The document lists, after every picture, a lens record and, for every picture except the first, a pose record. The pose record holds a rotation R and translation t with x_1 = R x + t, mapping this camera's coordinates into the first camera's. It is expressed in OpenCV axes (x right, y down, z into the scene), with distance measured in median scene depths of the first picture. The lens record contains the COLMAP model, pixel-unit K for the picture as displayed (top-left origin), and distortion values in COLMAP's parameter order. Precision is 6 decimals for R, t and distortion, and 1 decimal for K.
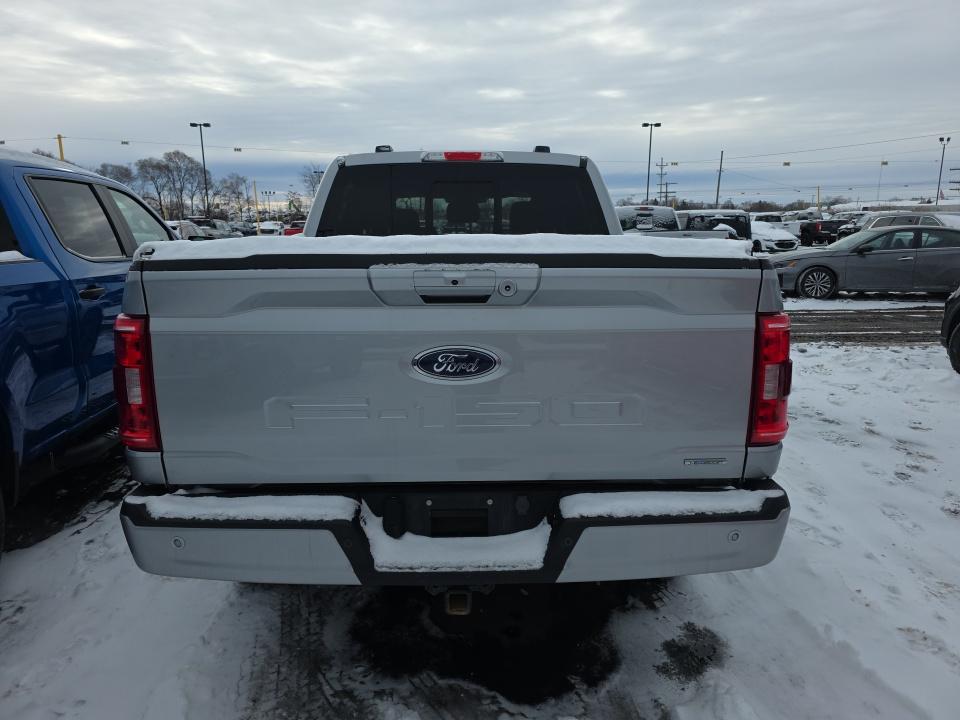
lens RADIAL K [[637.8, 0, 486.4], [0, 637.8, 357.2], [0, 0, 1]] dist [0.055213, -0.043884]
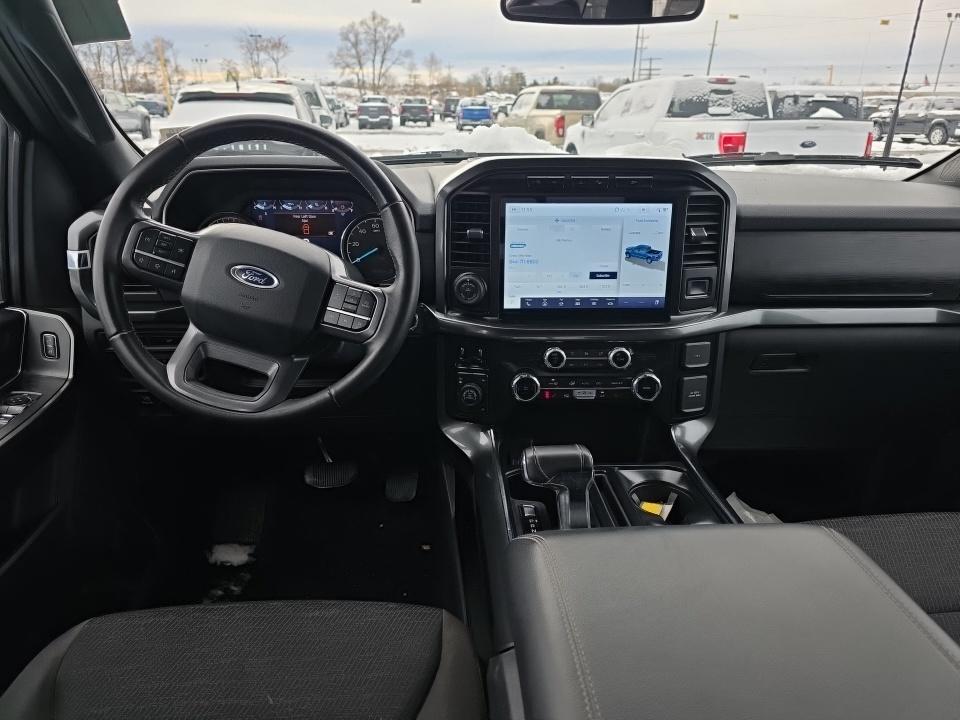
lens RADIAL K [[637.8, 0, 468.3], [0, 637.8, 369.8], [0, 0, 1]] dist [0.055213, -0.043884]
pose [[0.999300, 0.003561, 0.037247, -0.029251], [-0.010403, 0.982657, 0.185142, -0.060991], [-0.035942, -0.185400, 0.982006, 0.300684]]
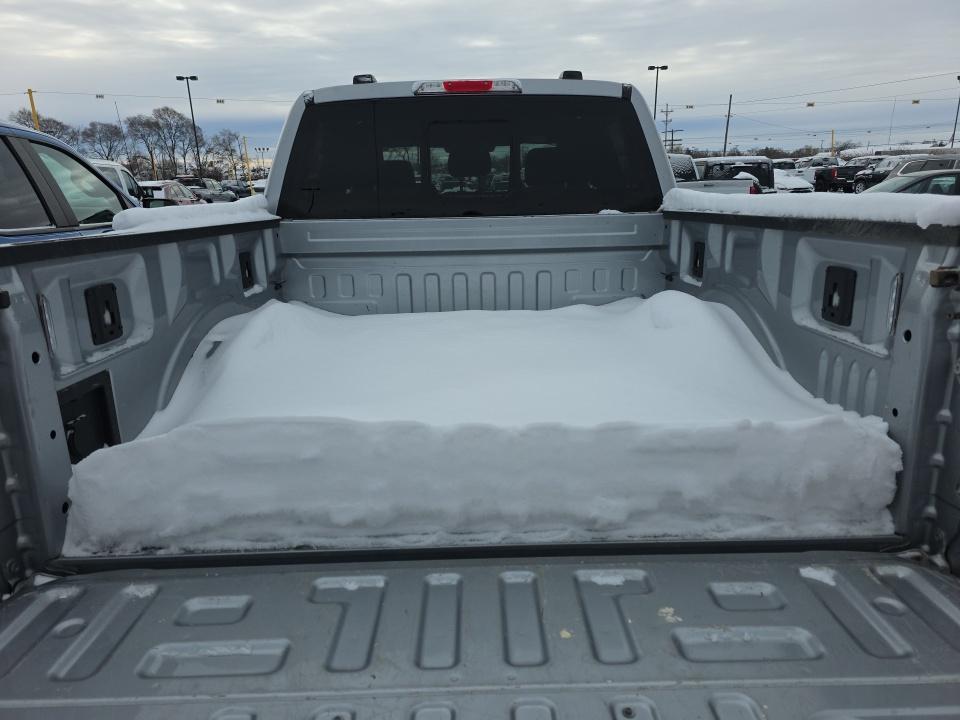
lens RADIAL K [[637.8, 0, 483.0], [0, 637.8, 359.9], [0, 0, 1]] dist [0.055213, -0.043884]
pose [[0.999801, -0.017514, -0.009602, -0.004166], [0.018157, 0.997271, 0.071562, -0.010773], [0.008322, -0.071722, 0.997390, 0.051949]]
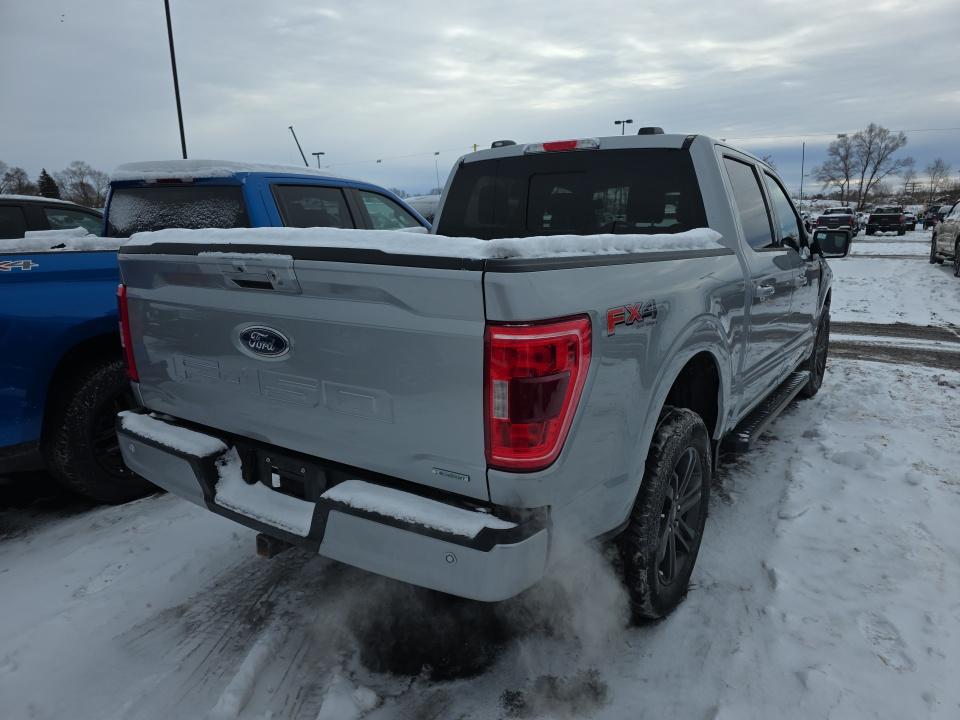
lens RADIAL K [[637.8, 0, 495.6], [0, 637.8, 377.4], [0, 0, 1]] dist [0.055213, -0.043884]
pose [[0.820053, 0.132674, -0.556696, 0.112085], [-0.109025, 0.991159, 0.075615, -0.006999], [0.561806, -0.001315, 0.827268, 0.033592]]
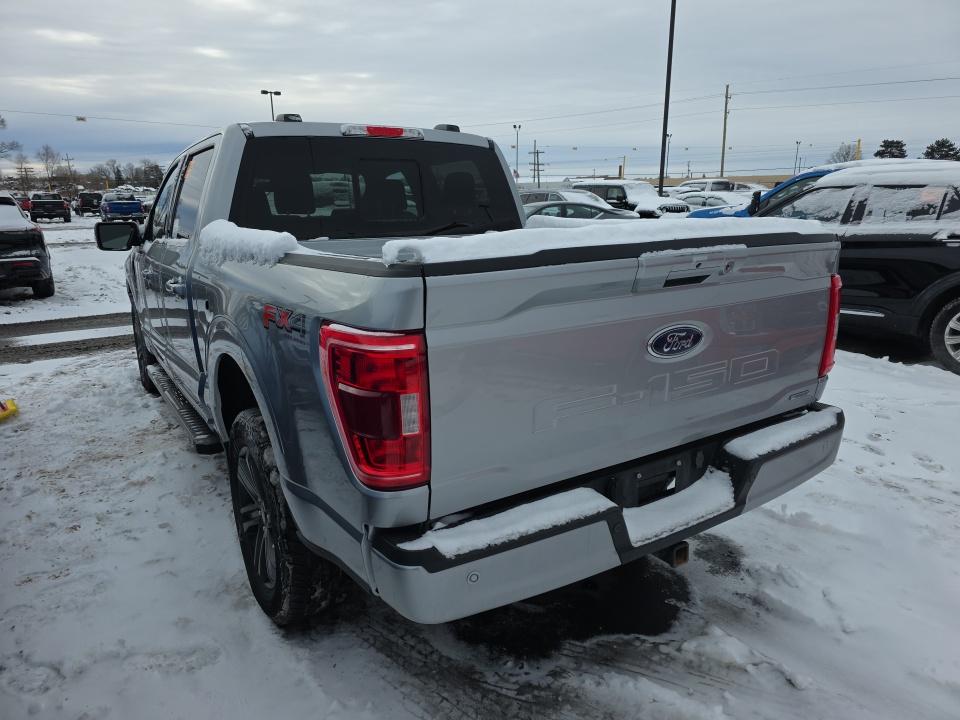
lens RADIAL K [[637.8, 0, 487.6], [0, 637.8, 376.9], [0, 0, 1]] dist [0.055213, -0.043884]
pose [[0.846542, -0.148752, 0.511116, -0.104899], [0.114595, 0.988576, 0.097910, -0.008776], [-0.519841, -0.024314, 0.853917, 0.028395]]
